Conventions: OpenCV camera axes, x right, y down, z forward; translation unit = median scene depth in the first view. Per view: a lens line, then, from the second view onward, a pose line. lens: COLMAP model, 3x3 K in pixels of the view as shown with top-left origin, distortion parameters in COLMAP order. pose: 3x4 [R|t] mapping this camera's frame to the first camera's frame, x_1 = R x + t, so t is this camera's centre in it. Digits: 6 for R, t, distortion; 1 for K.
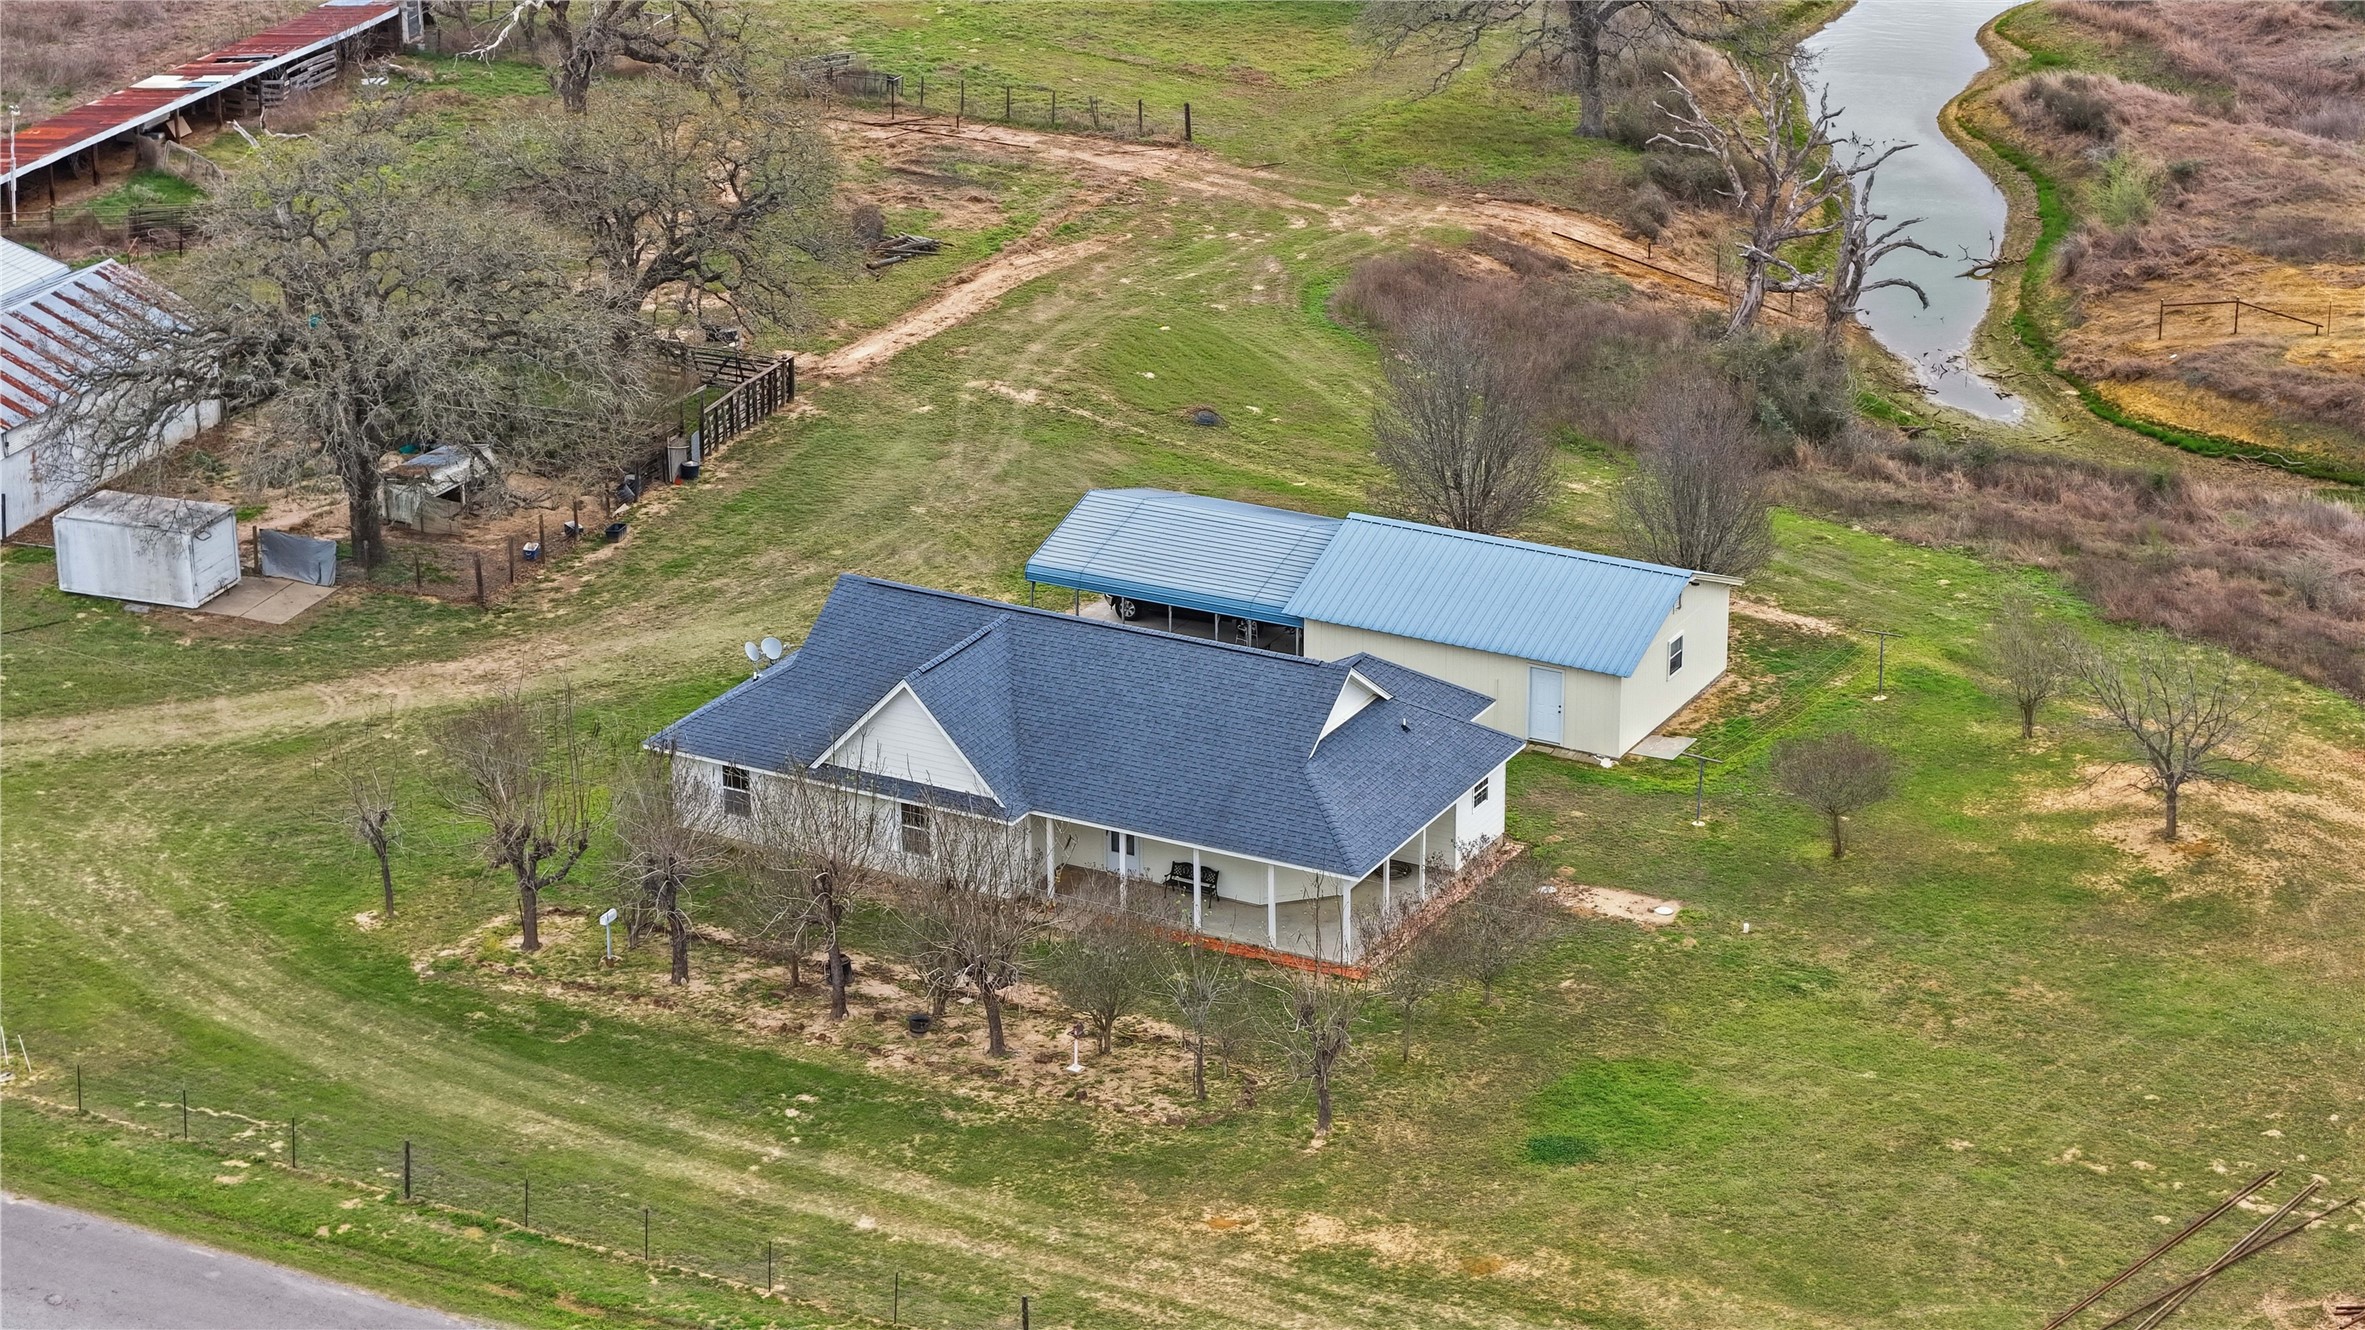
lens RADIAL K [[4738.6, 0, 1182.5], [0, 4738.6, 665.0], [0, 0, 1]] dist [-0.247133, 1.288653]
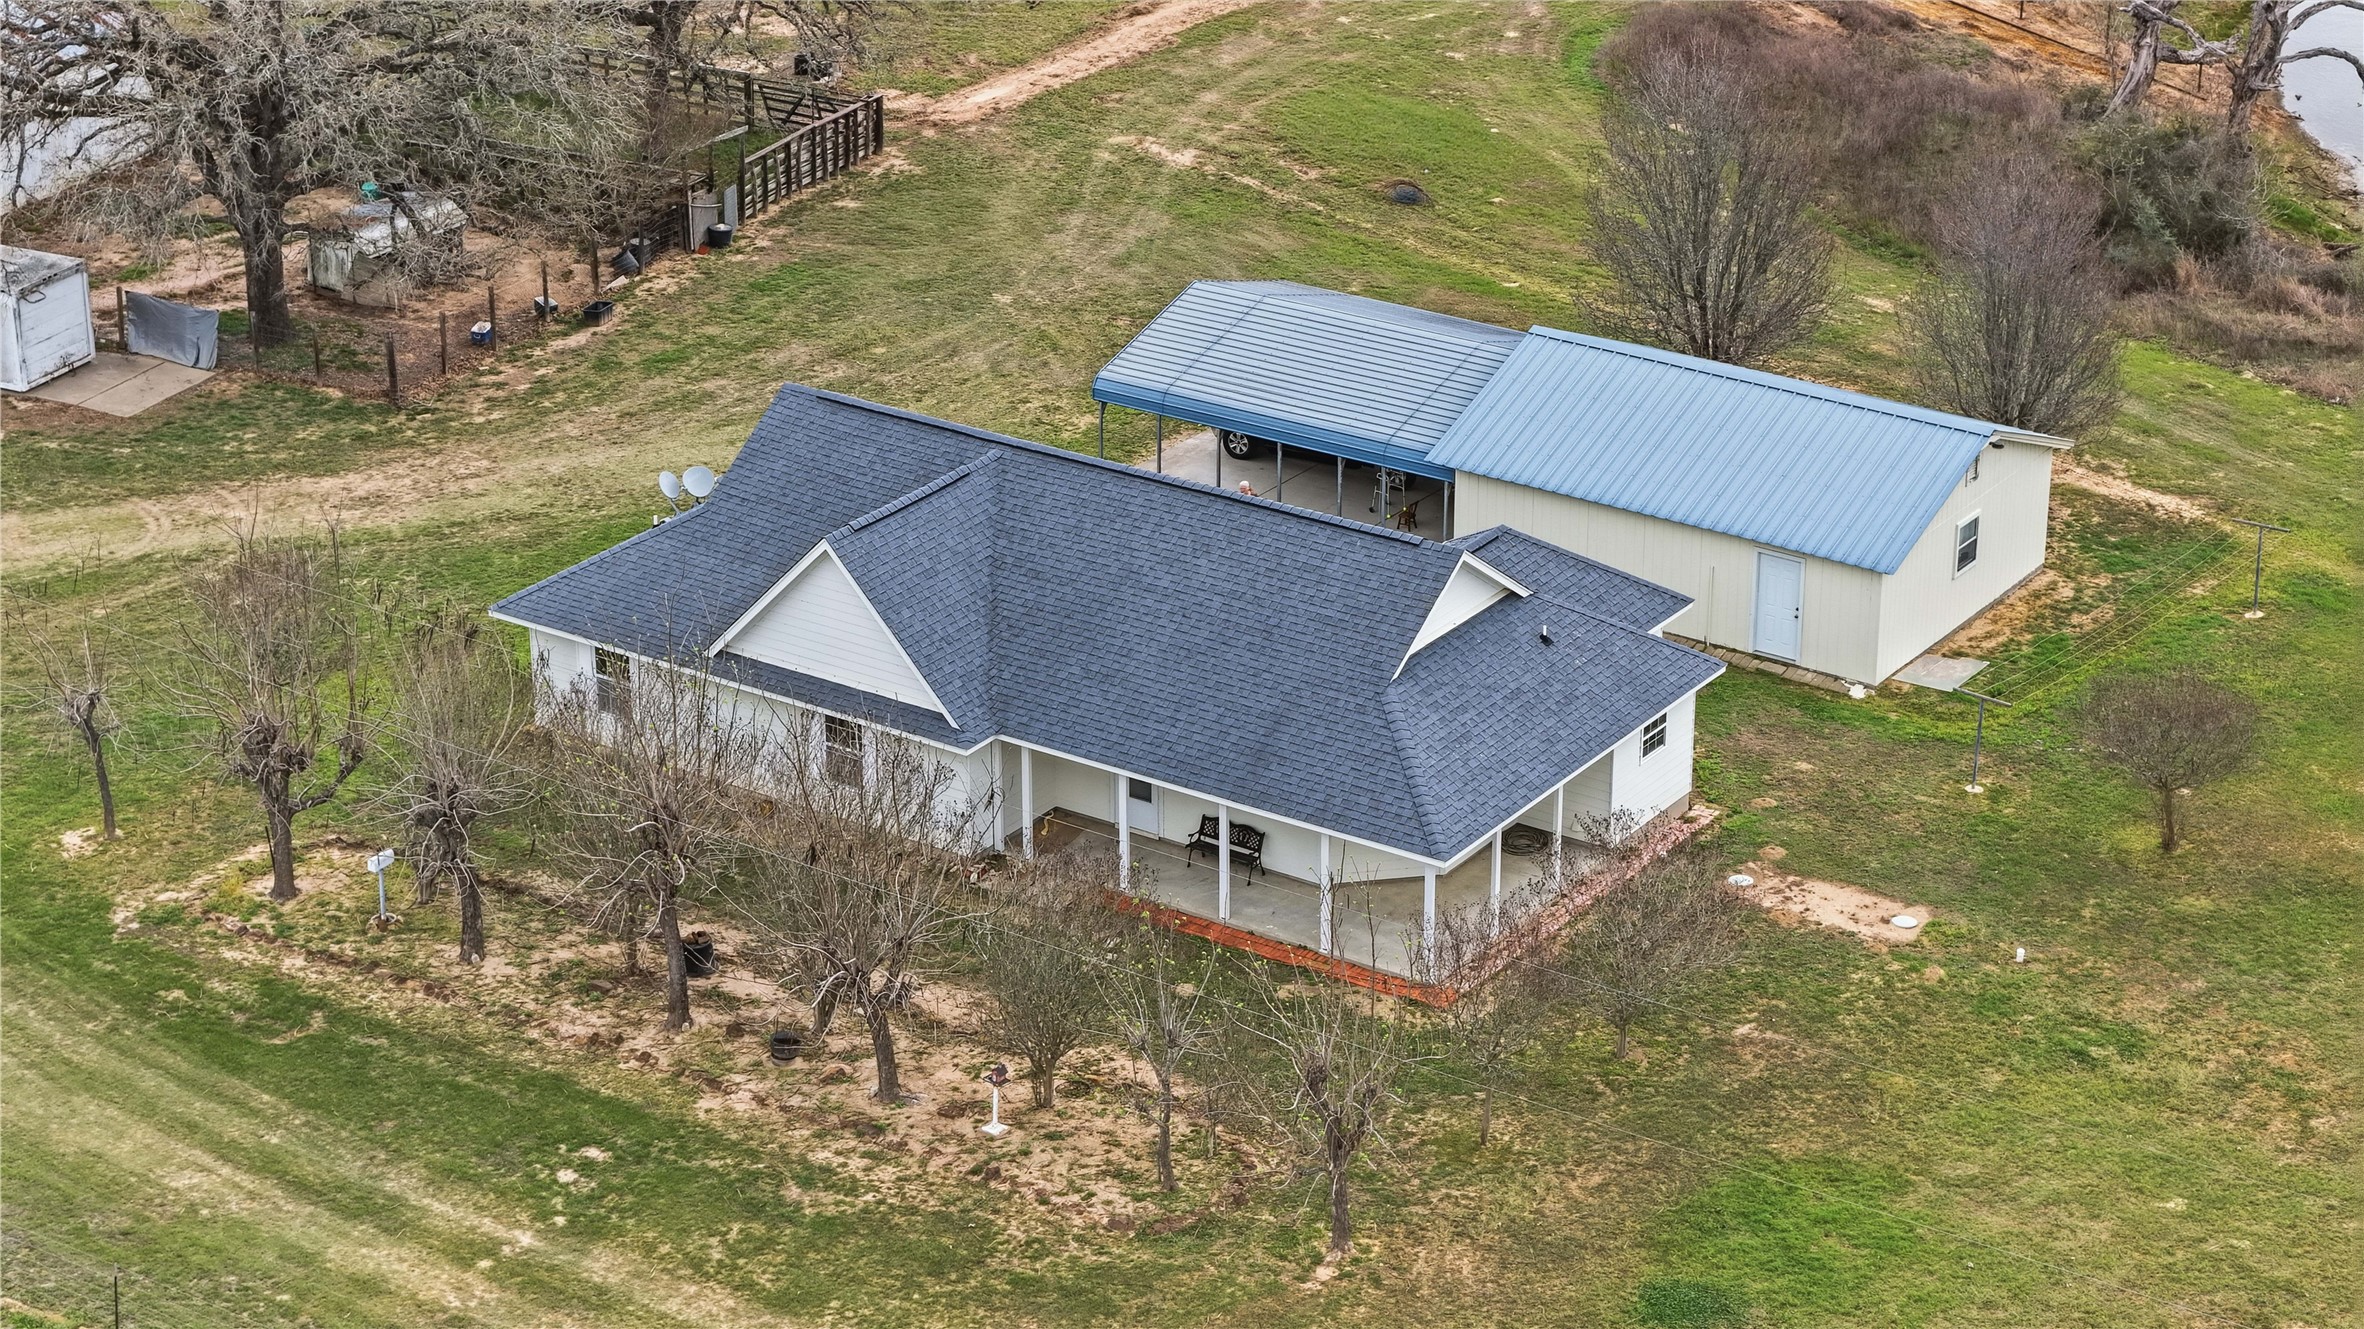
lens RADIAL K [[4736.6, 0, 1182.0], [0, 4736.6, 664.5], [0, 0, 1]] dist [-0.247133, 1.288653]
pose [[0.994129, 0.046981, -0.097473, 0.061435], [-0.042681, 0.998041, 0.045744, -0.012390], [0.099431, -0.041315, 0.994186, 0.301739]]
